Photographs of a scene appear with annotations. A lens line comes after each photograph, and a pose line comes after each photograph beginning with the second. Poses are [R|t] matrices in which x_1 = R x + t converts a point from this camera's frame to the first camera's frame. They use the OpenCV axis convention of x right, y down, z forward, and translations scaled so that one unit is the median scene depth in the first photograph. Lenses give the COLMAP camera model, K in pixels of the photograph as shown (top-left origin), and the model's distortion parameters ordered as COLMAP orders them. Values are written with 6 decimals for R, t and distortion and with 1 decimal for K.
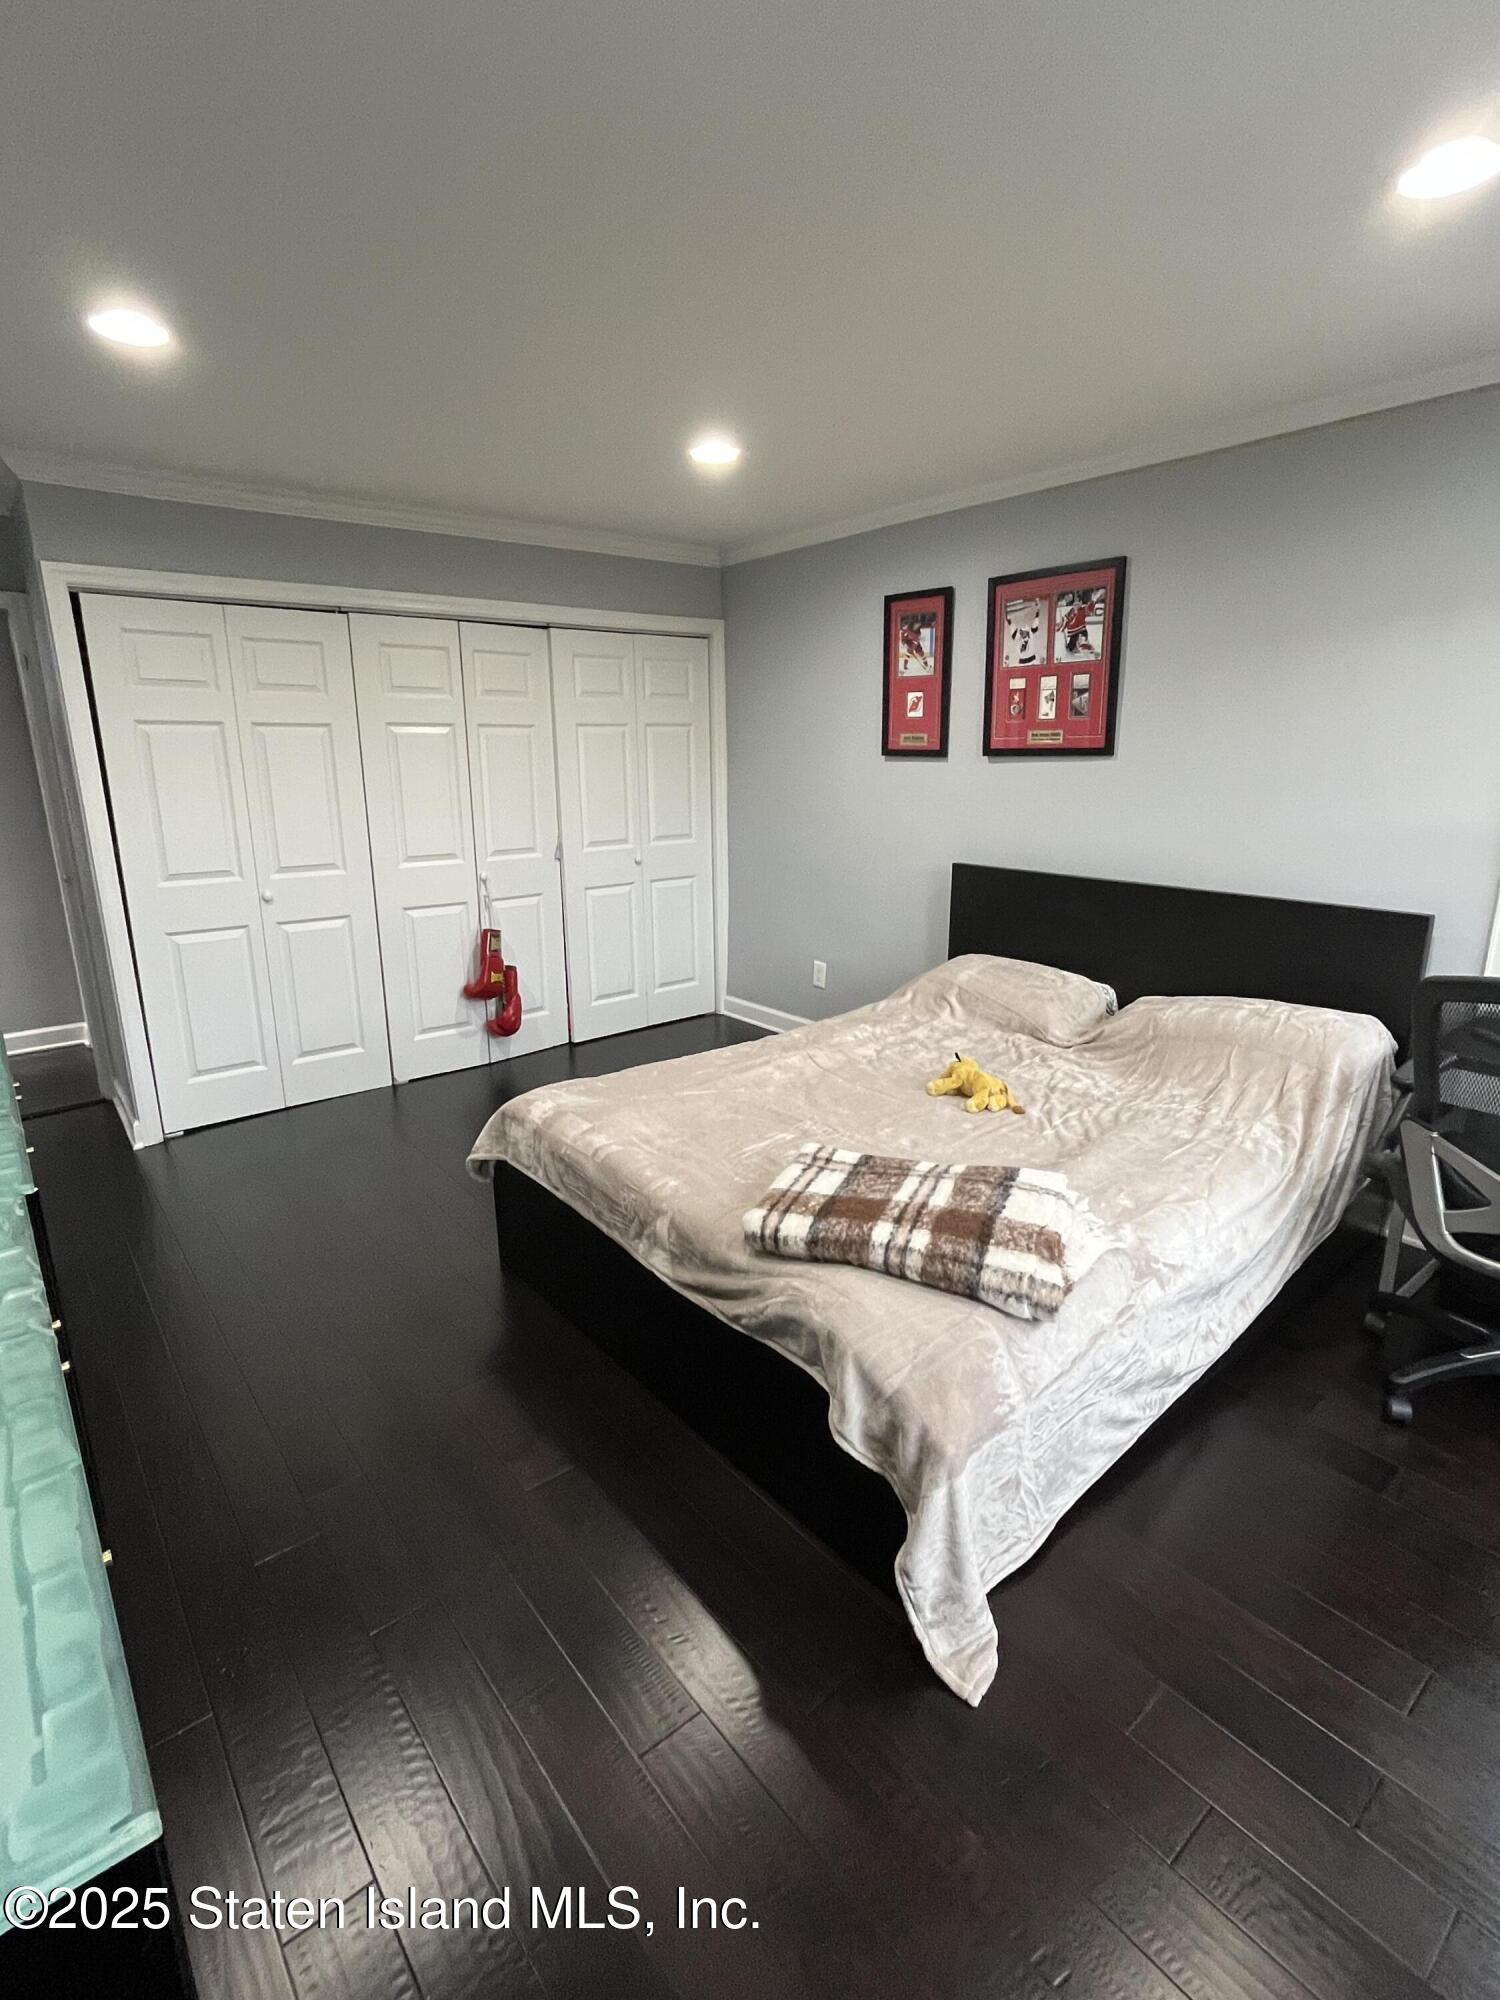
lens RADIAL K [[973.1, 0, 767.7], [0, 973.1, 991.0], [0, 0, 1]] dist [-0.000090, 0.000252]
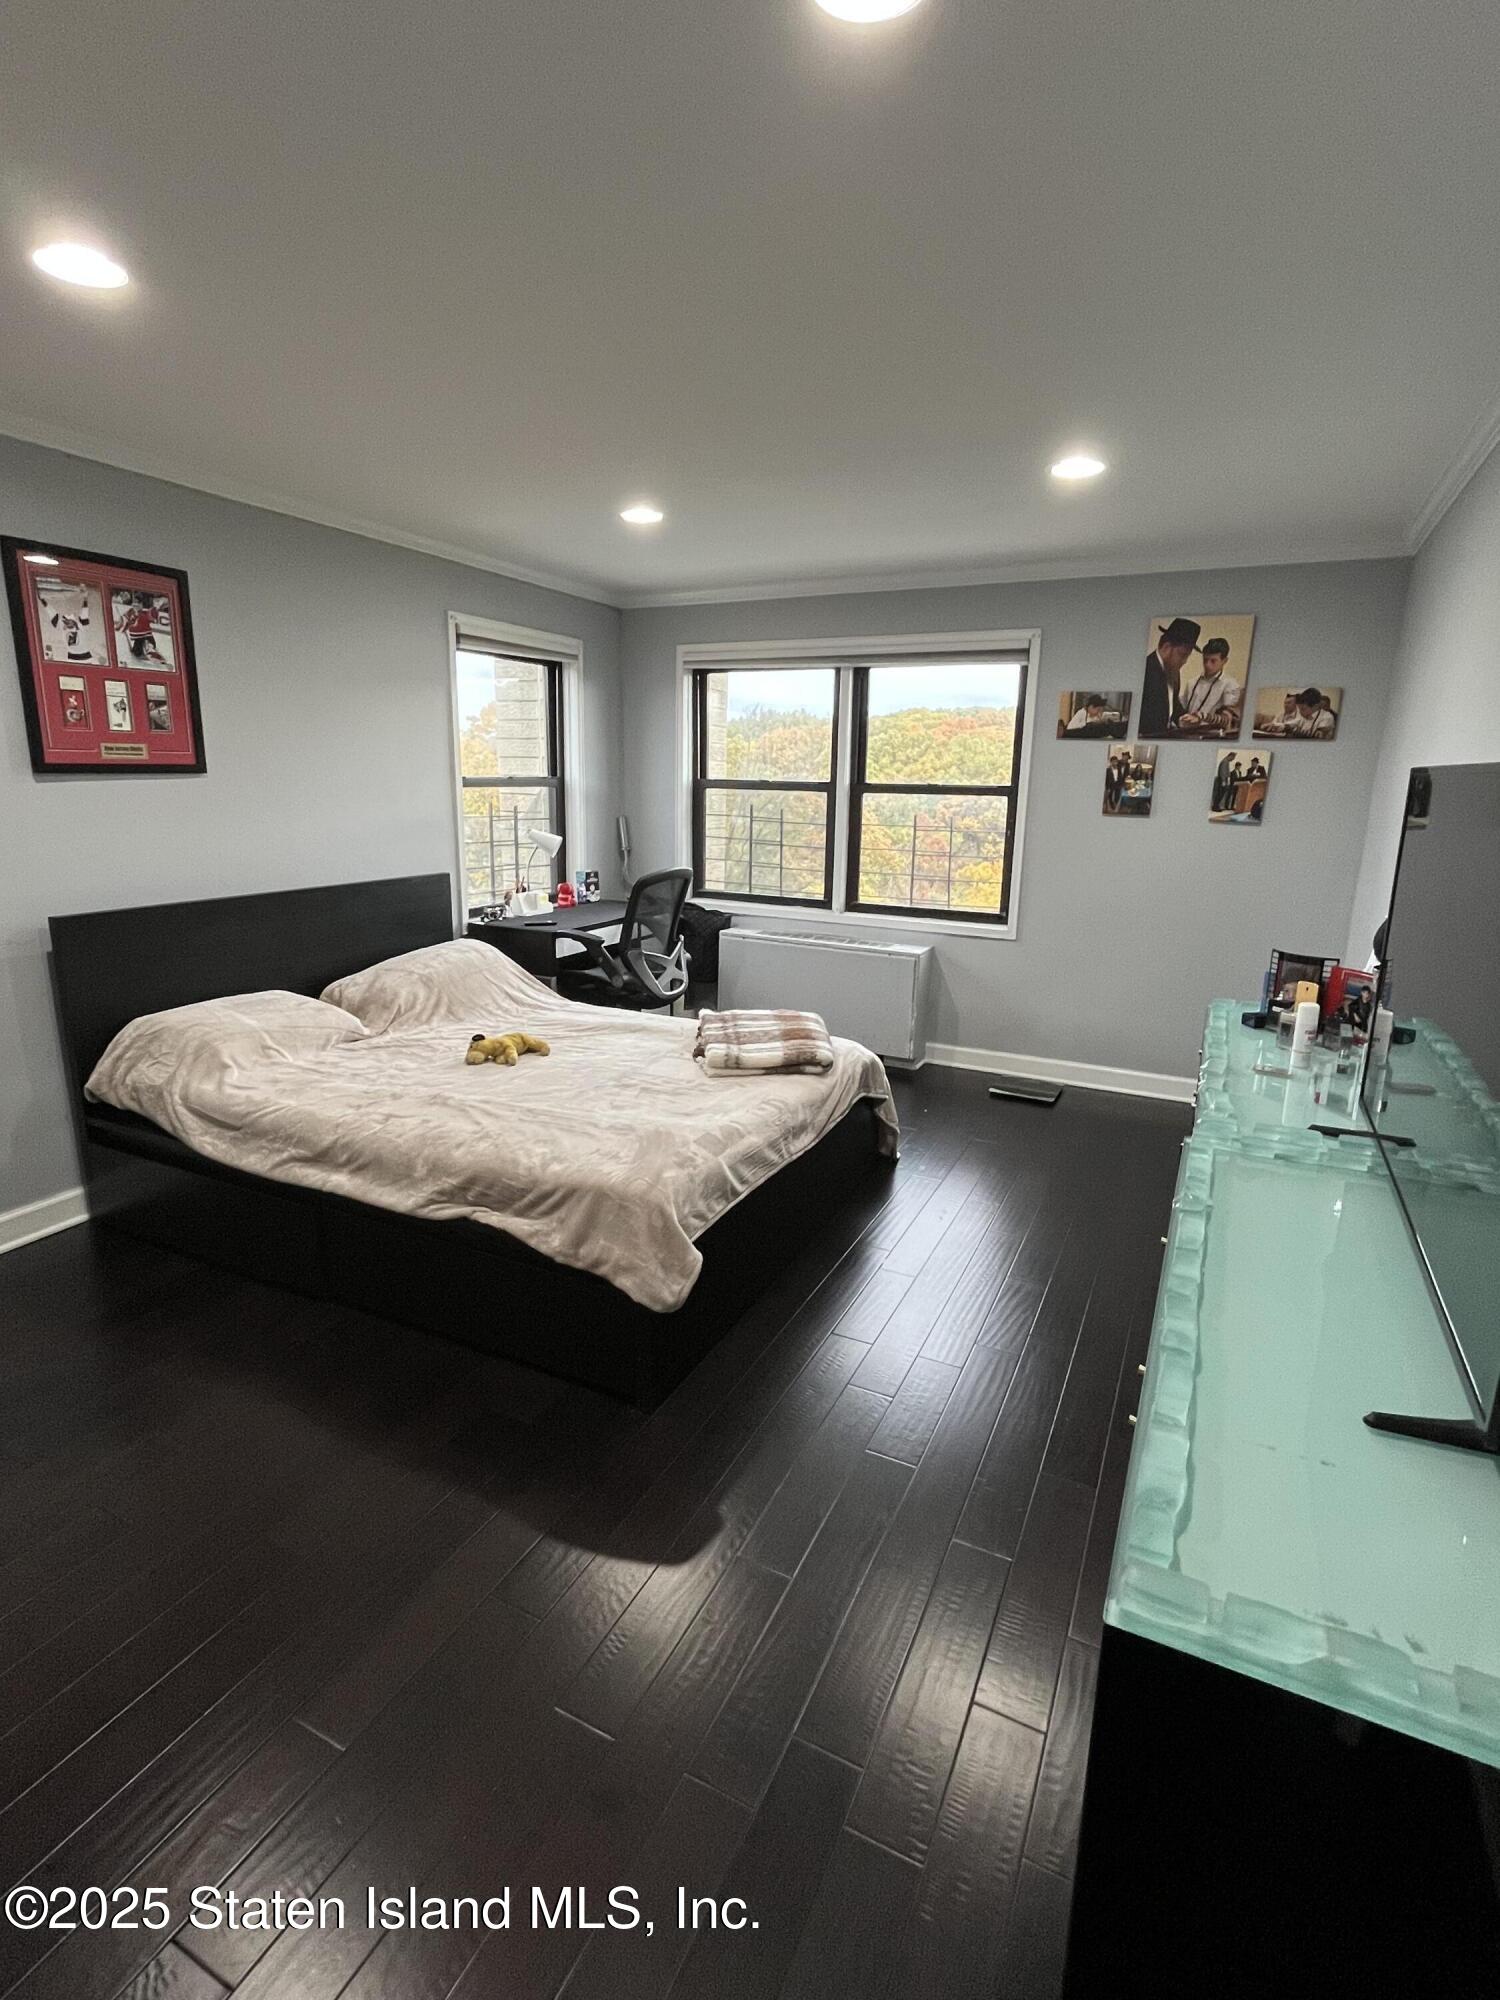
lens RADIAL K [[973.1, 0, 745.6], [0, 973.1, 995.2], [0, 0, 1]] dist [-0.000090, 0.000252]
pose [[-0.409966, -0.210050, 0.887585, -0.769103], [0.204572, 0.927154, 0.313904, -0.223897], [-0.888864, 0.310264, -0.337131, 0.888635]]
